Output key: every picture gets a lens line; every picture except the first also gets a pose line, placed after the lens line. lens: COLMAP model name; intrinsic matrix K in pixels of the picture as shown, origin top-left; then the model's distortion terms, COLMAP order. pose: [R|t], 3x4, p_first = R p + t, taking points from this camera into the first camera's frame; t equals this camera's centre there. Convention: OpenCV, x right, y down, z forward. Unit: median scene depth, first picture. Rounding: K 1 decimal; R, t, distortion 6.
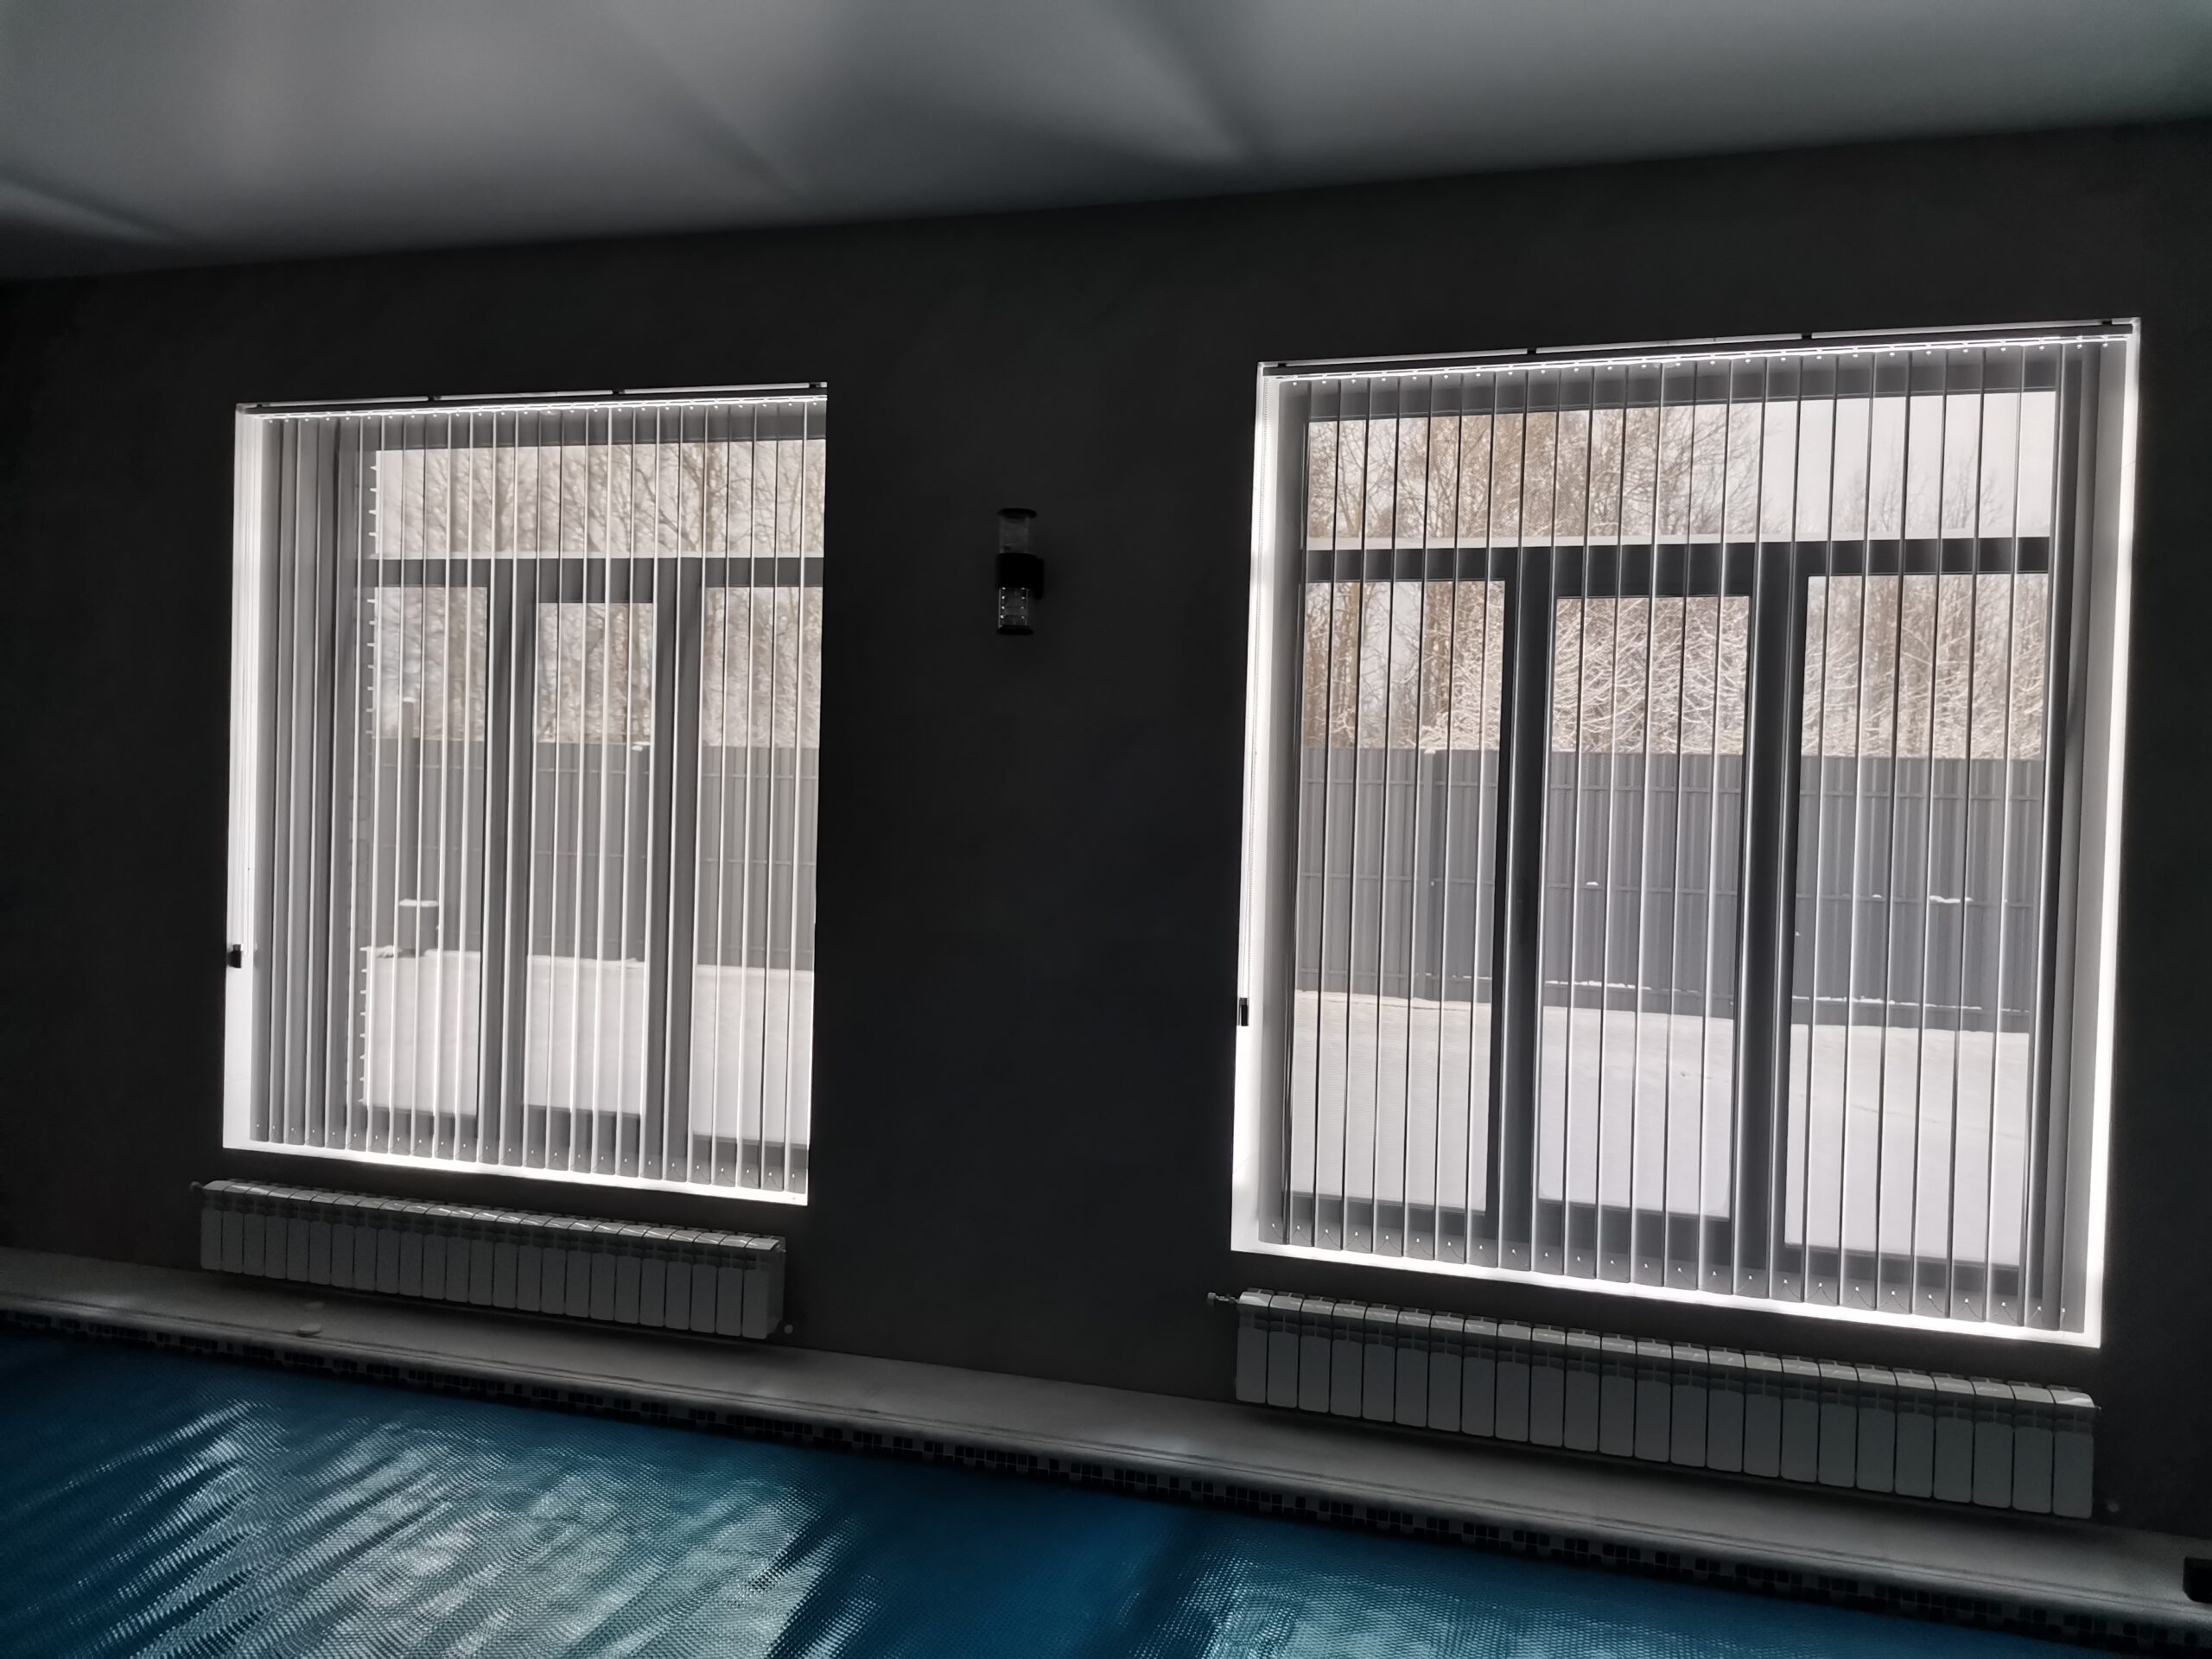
lens RADIAL K [[1745.5, 0, 1102.1], [0, 1745.5, 807.4], [0, 0, 1]] dist [0.100226, -0.180979]
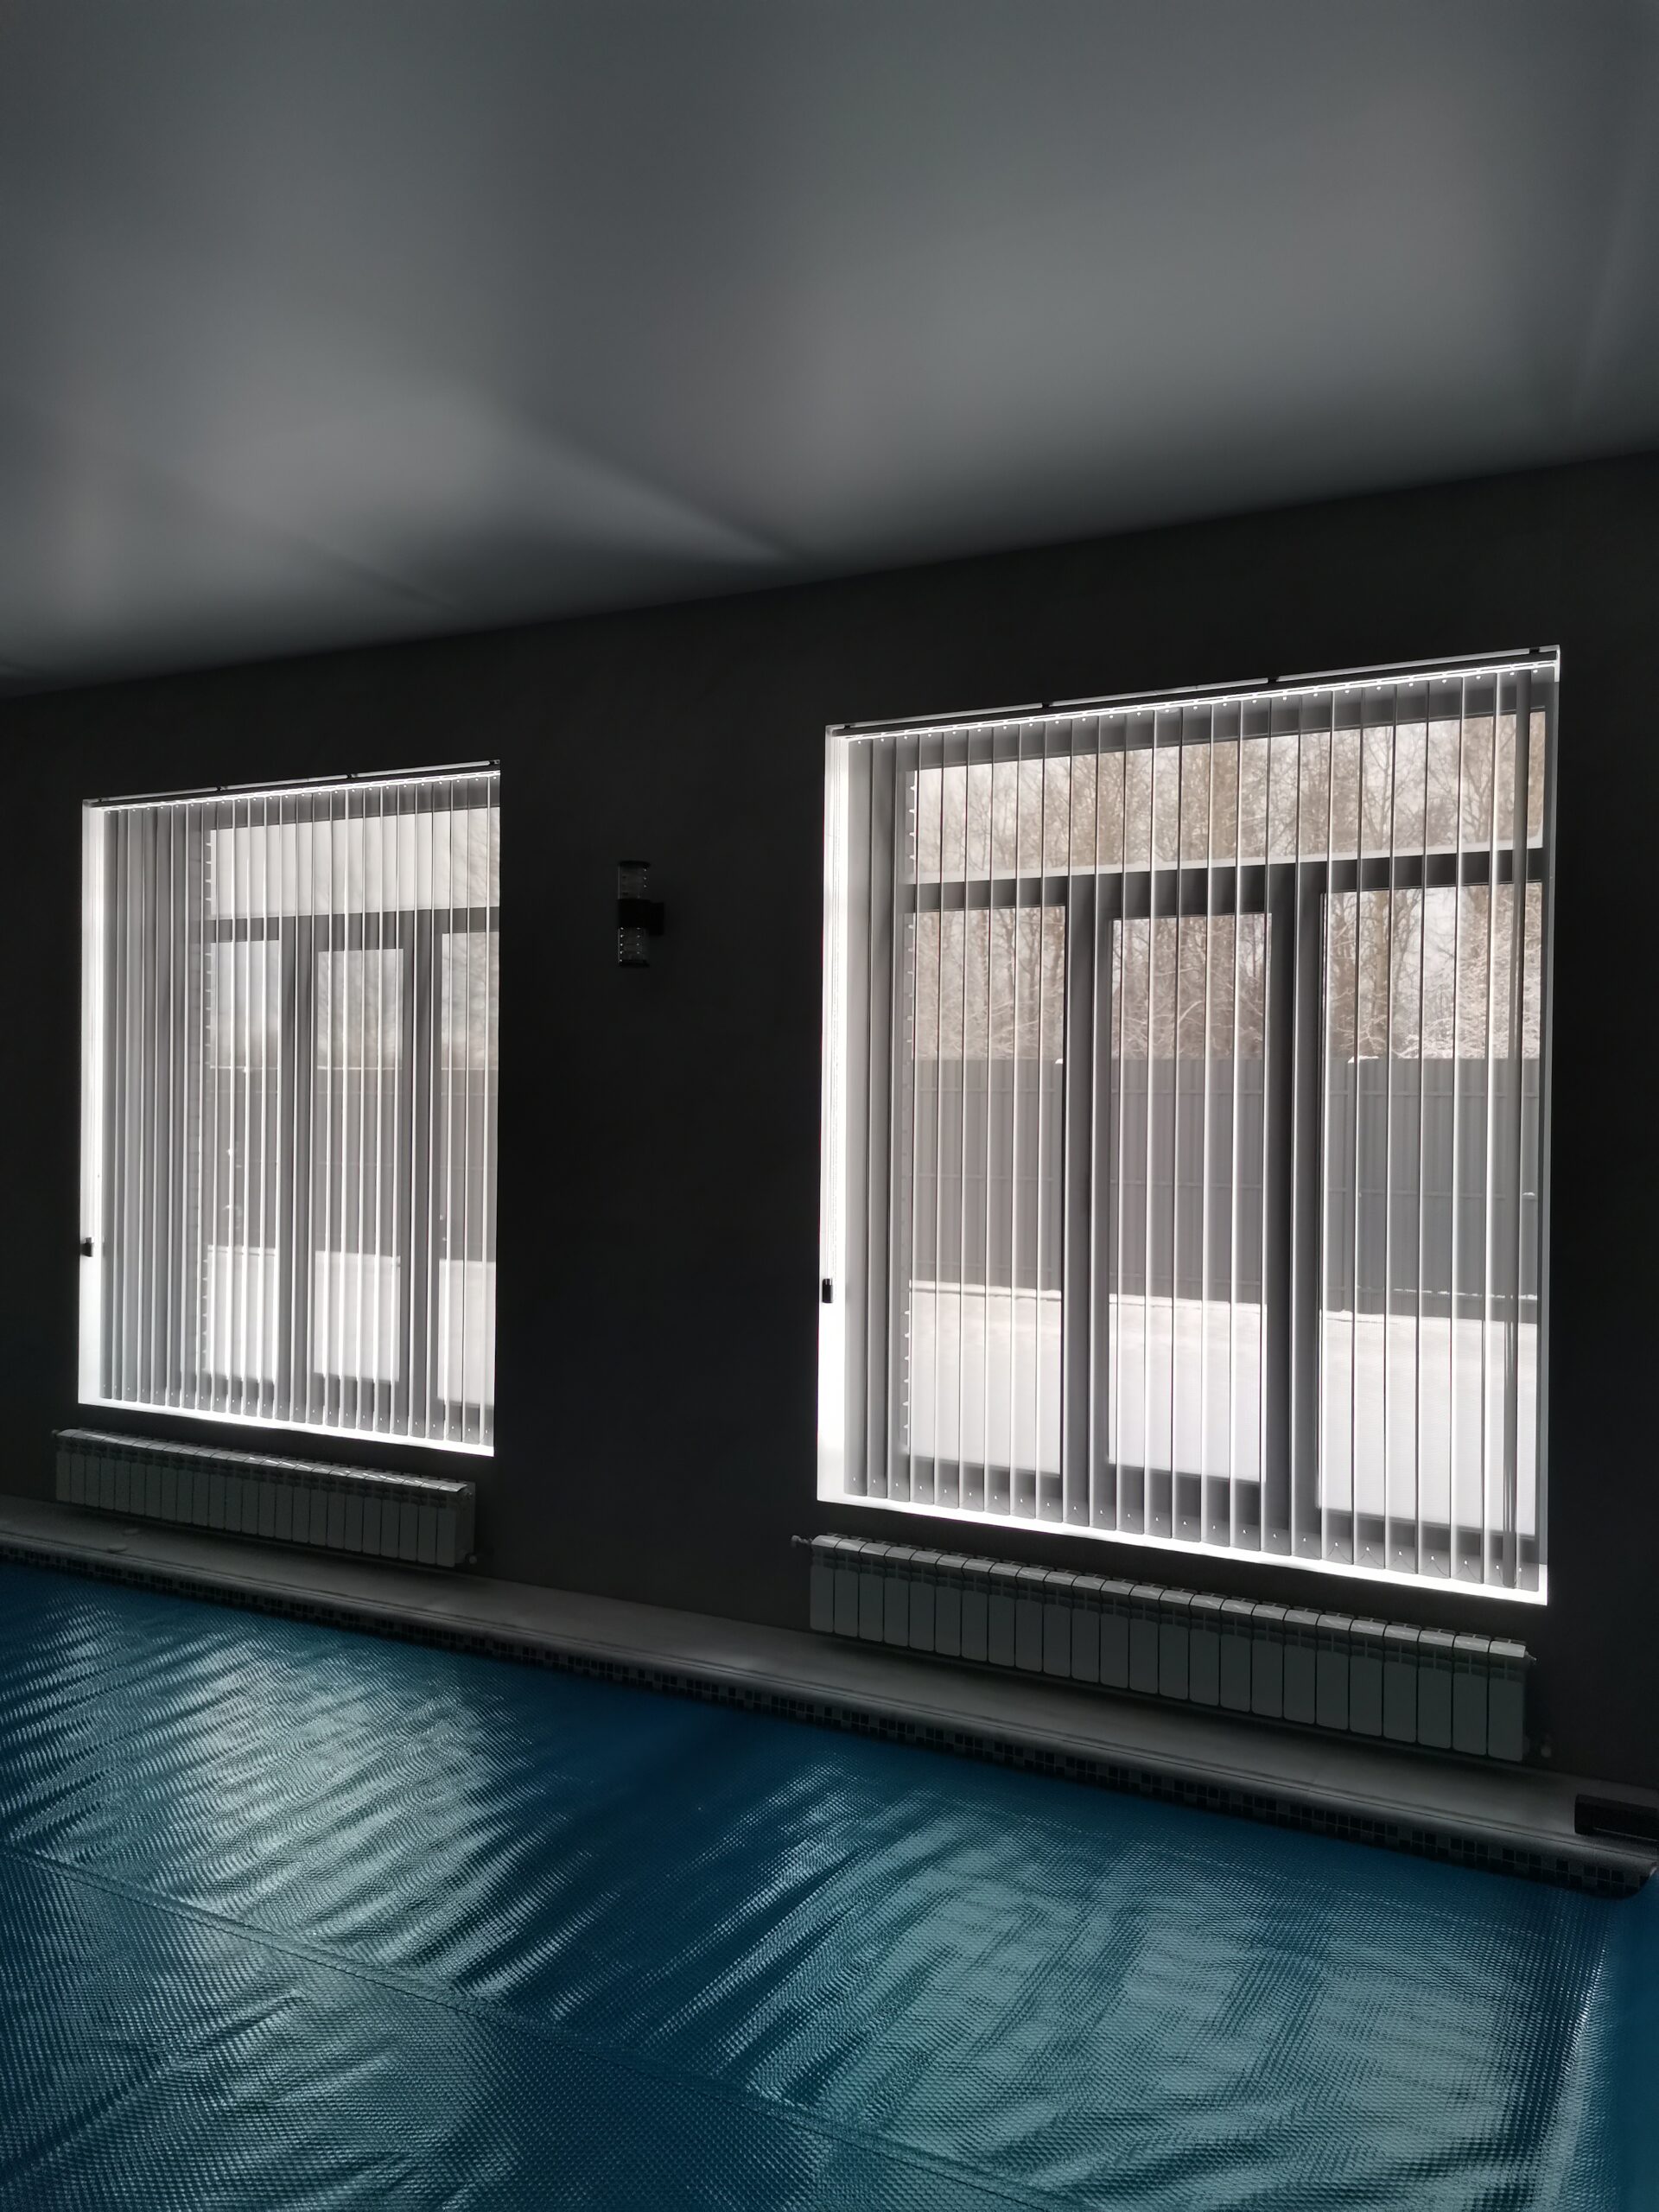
lens RADIAL K [[1705.7, 0, 829.5], [0, 1705.7, 1106.0], [0, 0, 1]] dist [0.074175, -0.154733]
pose [[0.982177, -0.015577, -0.187309, 0.271364], [0.013436, 0.999829, -0.012694, 0.009038], [0.187475, 0.009951, 0.982219, -0.088927]]
